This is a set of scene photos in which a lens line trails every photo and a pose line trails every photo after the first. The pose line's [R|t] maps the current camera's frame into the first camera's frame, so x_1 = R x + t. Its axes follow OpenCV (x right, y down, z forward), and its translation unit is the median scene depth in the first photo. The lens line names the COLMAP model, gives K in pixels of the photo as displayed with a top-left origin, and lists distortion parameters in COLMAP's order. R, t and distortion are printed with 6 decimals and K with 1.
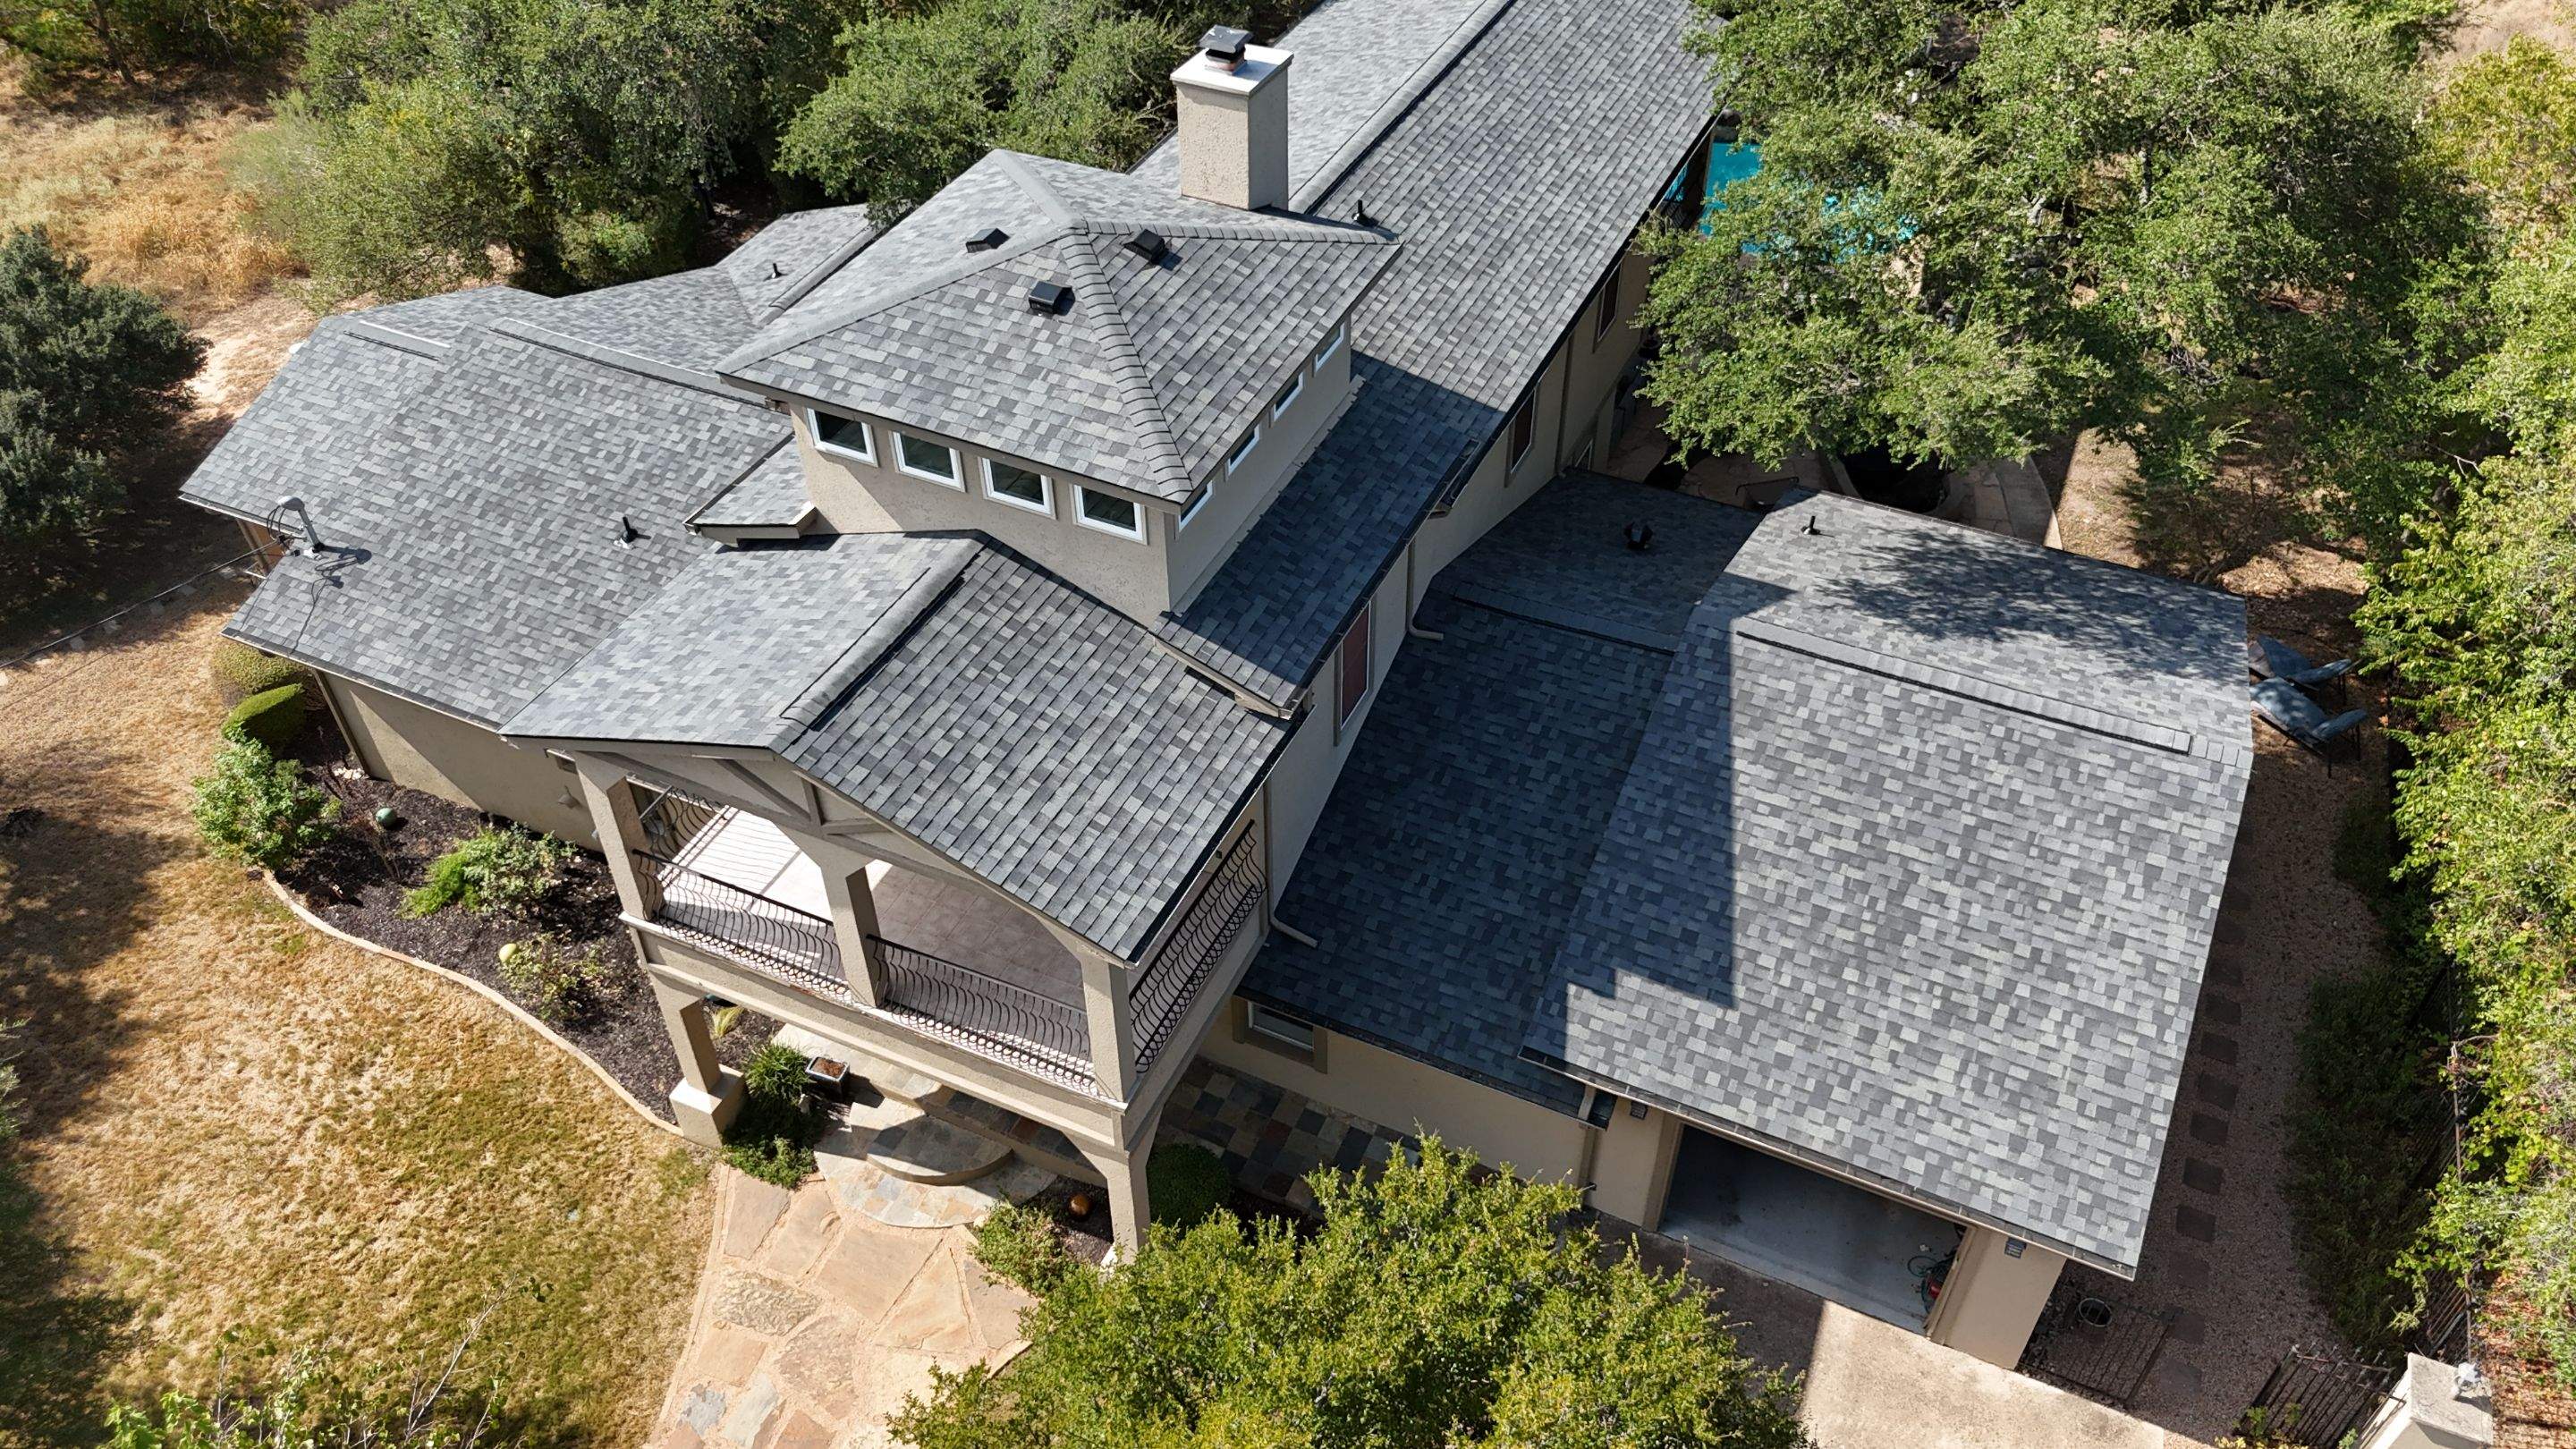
lens RADIAL K [[1923.0, 0, 1293.4], [0, 1923.0, 710.4], [0, 0, 1]] dist [0.039350, -0.008414]
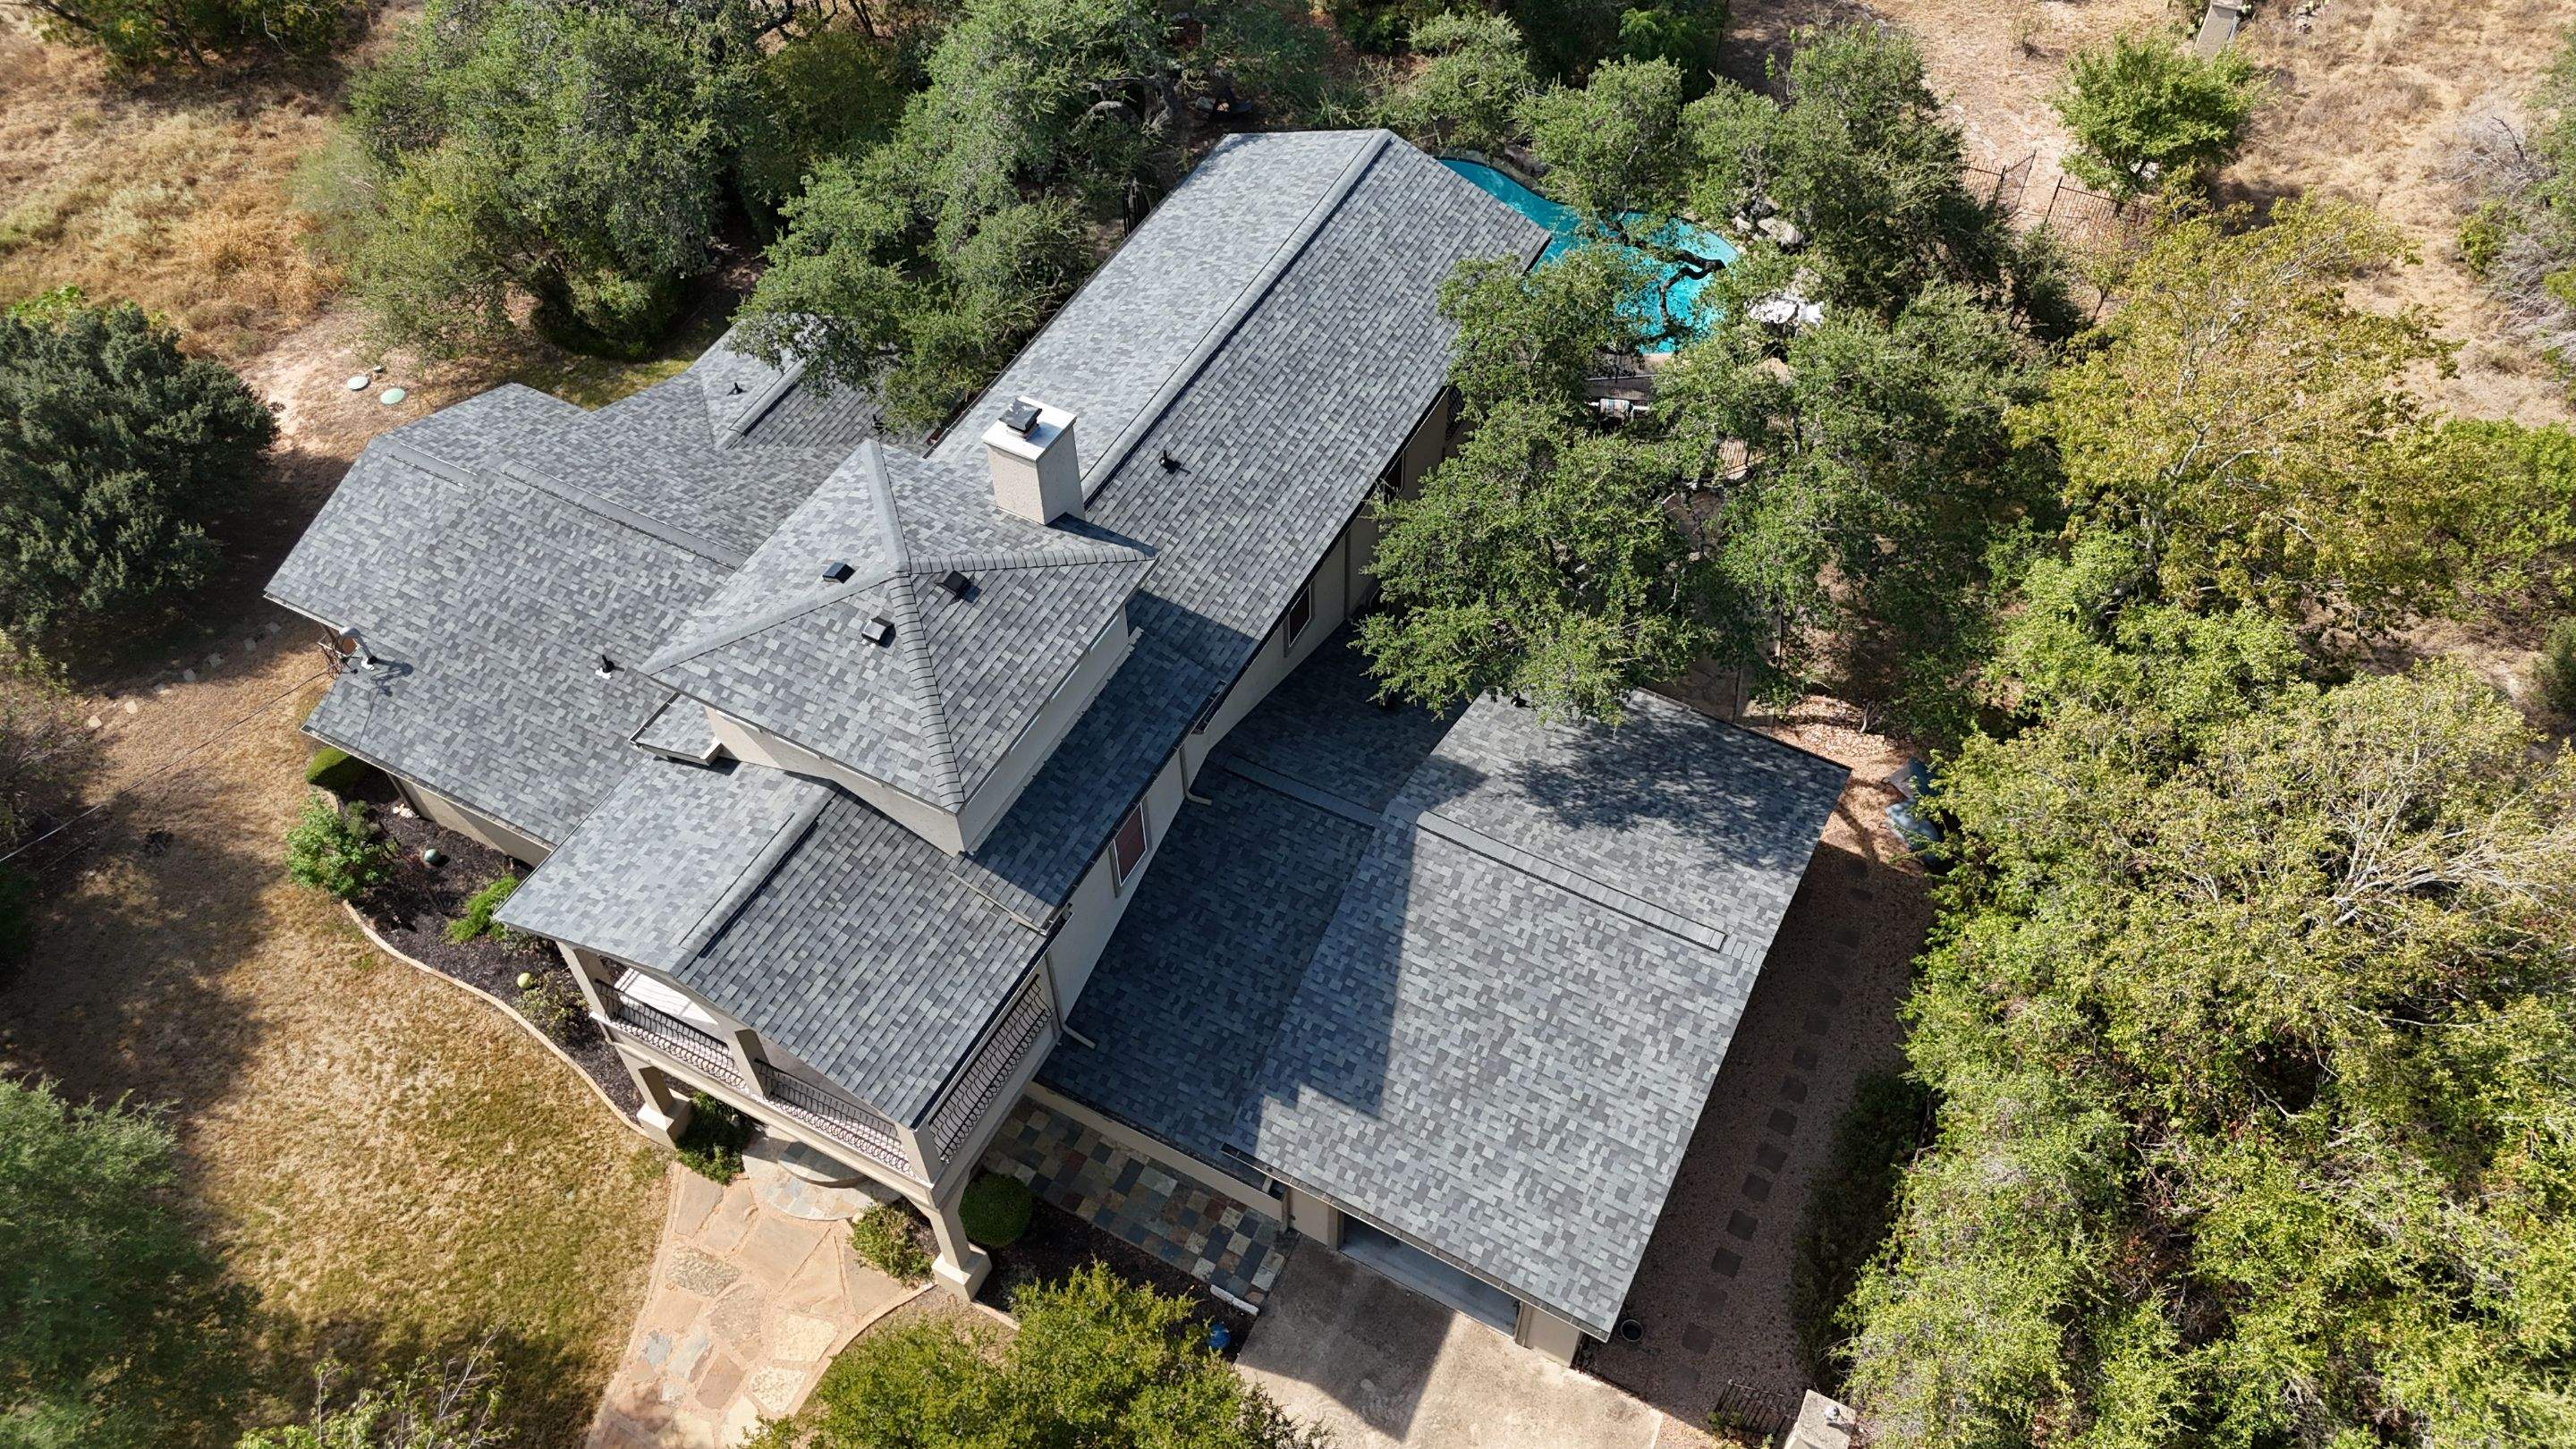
lens RADIAL K [[1872.0, 0, 1282.6], [0, 1872.0, 726.6], [0, 0, 1]] dist [0.080331, -0.062592]
pose [[0.998653, 0.037079, -0.036284, 0.193672], [-0.030846, 0.986736, 0.159375, -0.332493], [0.041712, -0.158041, 0.986551, -0.295159]]
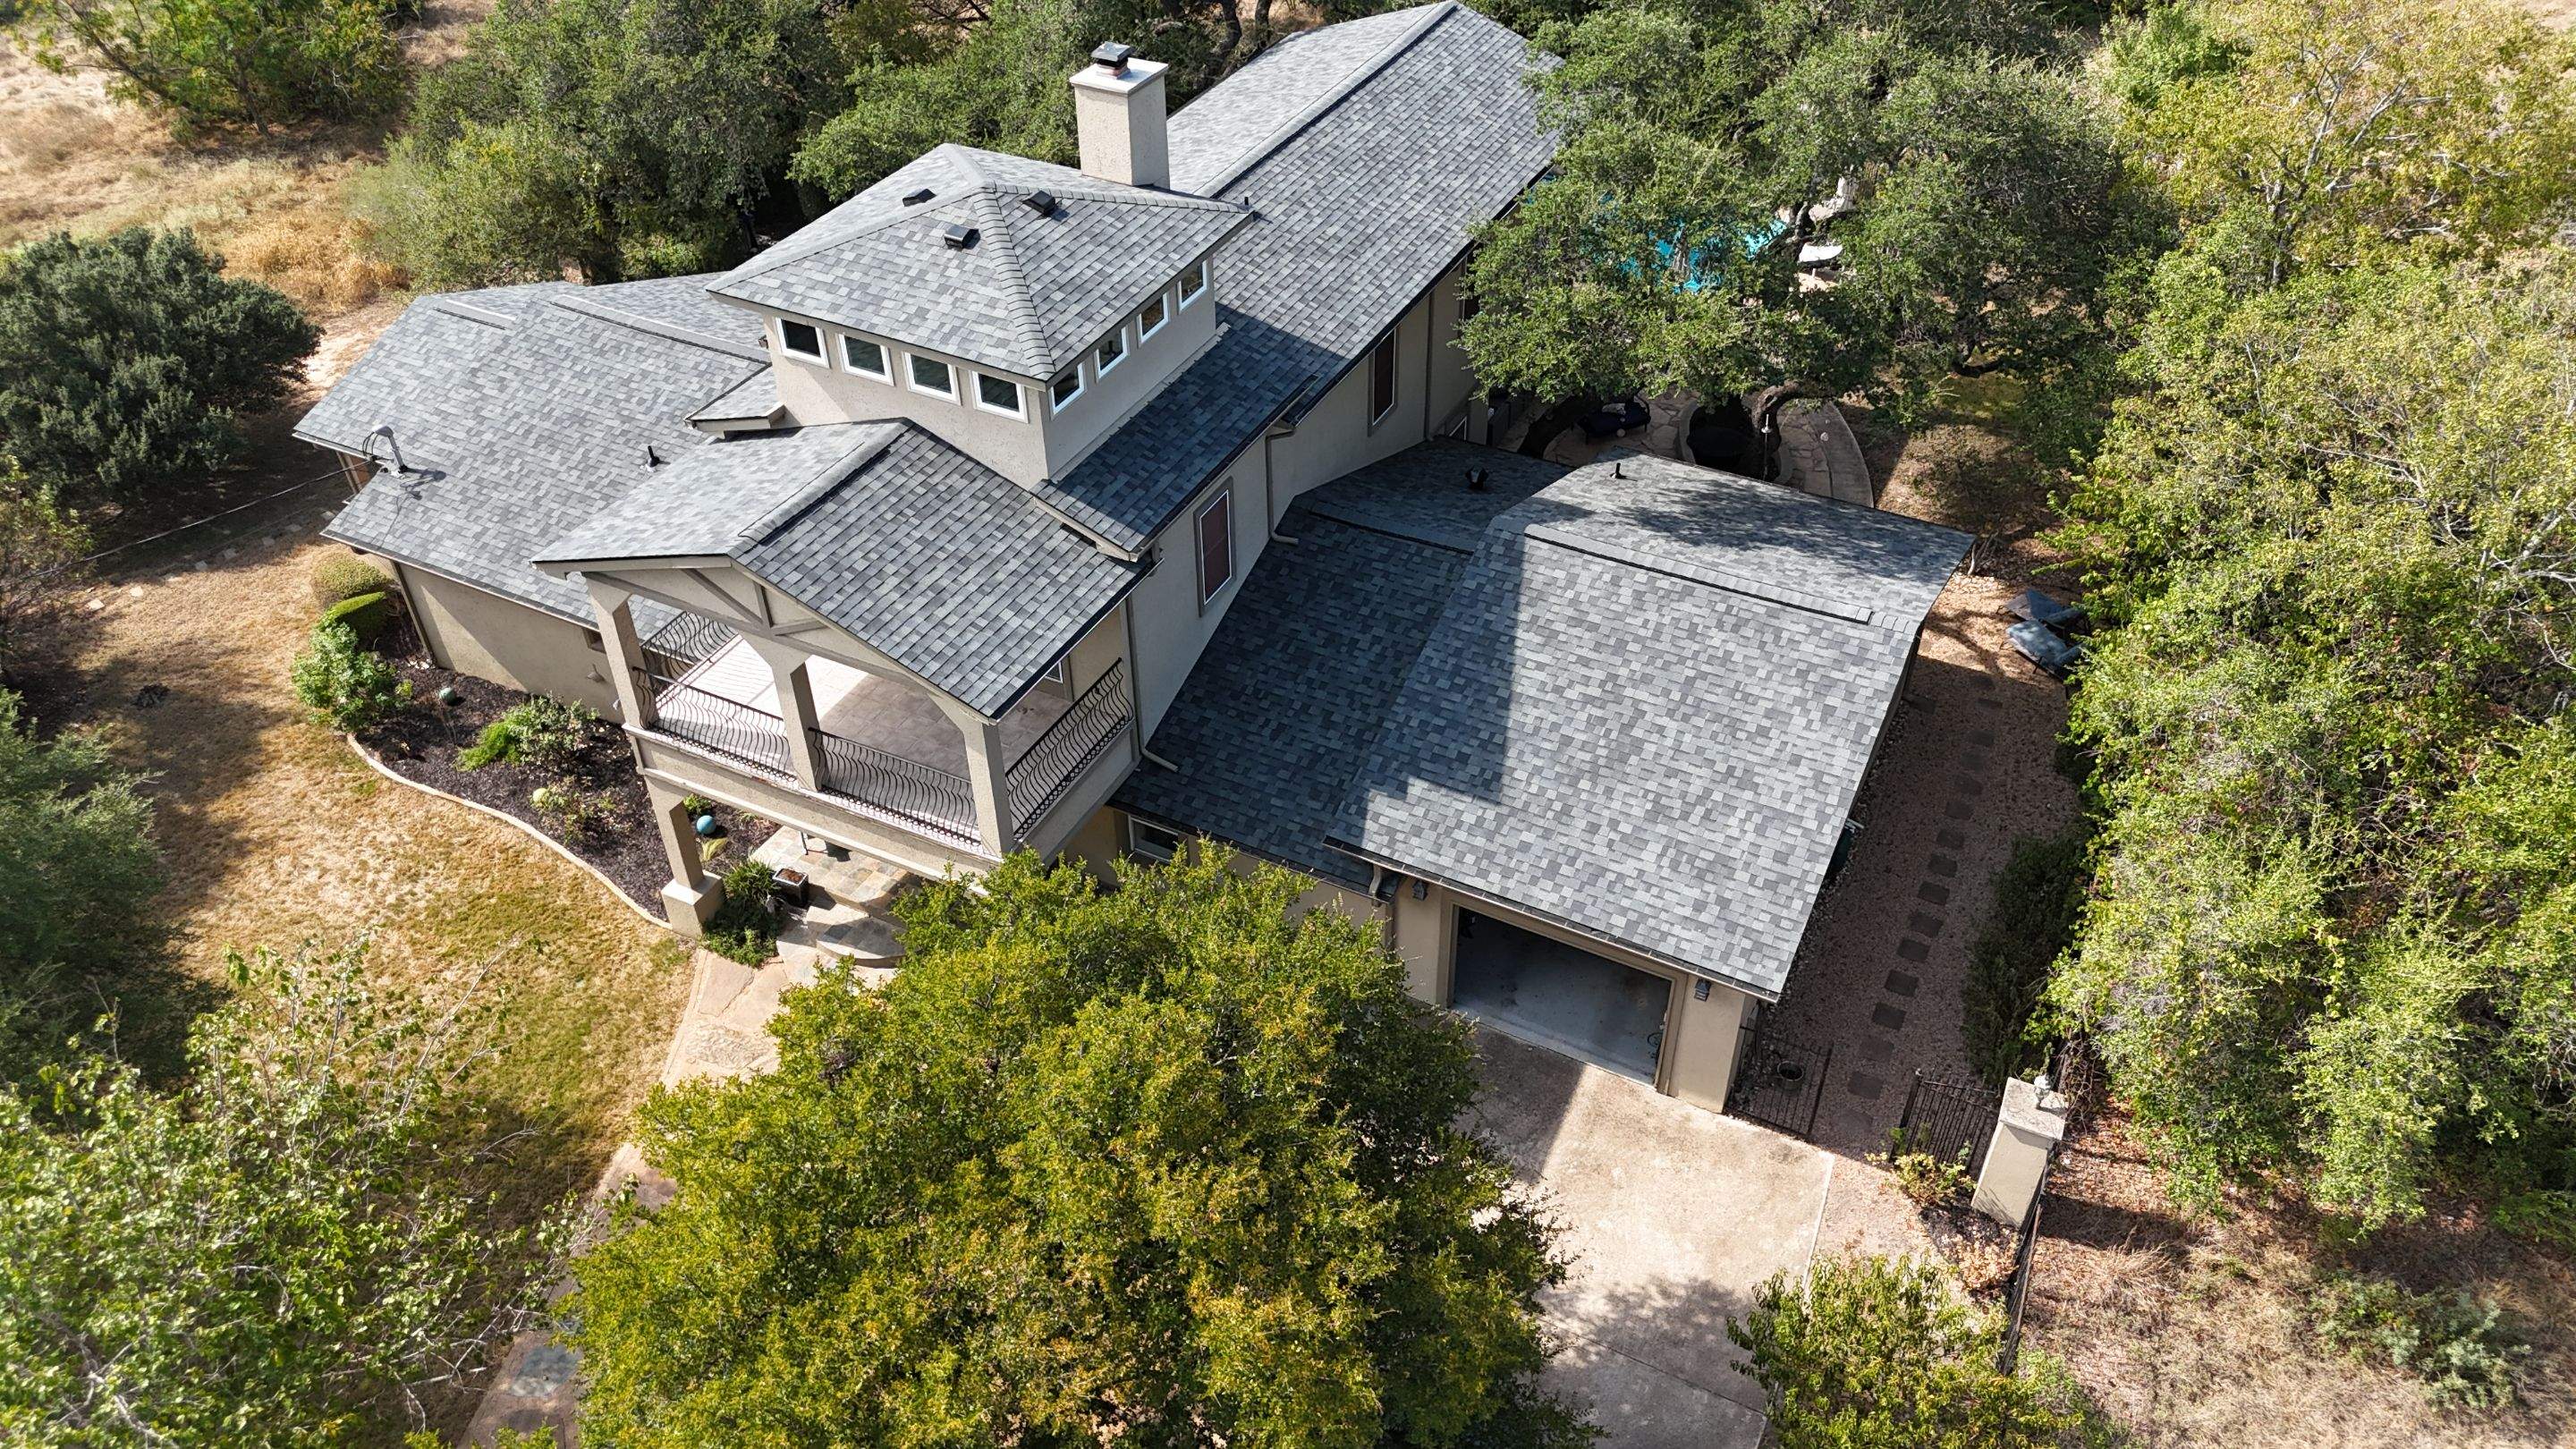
lens RADIAL K [[1874.9, 0, 1283.8], [0, 1874.9, 734.7], [0, 0, 1]] dist [0.094887, -0.092477]
pose [[0.999068, 0.023445, -0.036230, 0.130081], [-0.024956, 0.998813, -0.041836, 0.153019], [0.035207, 0.042701, 0.998467, -0.224326]]
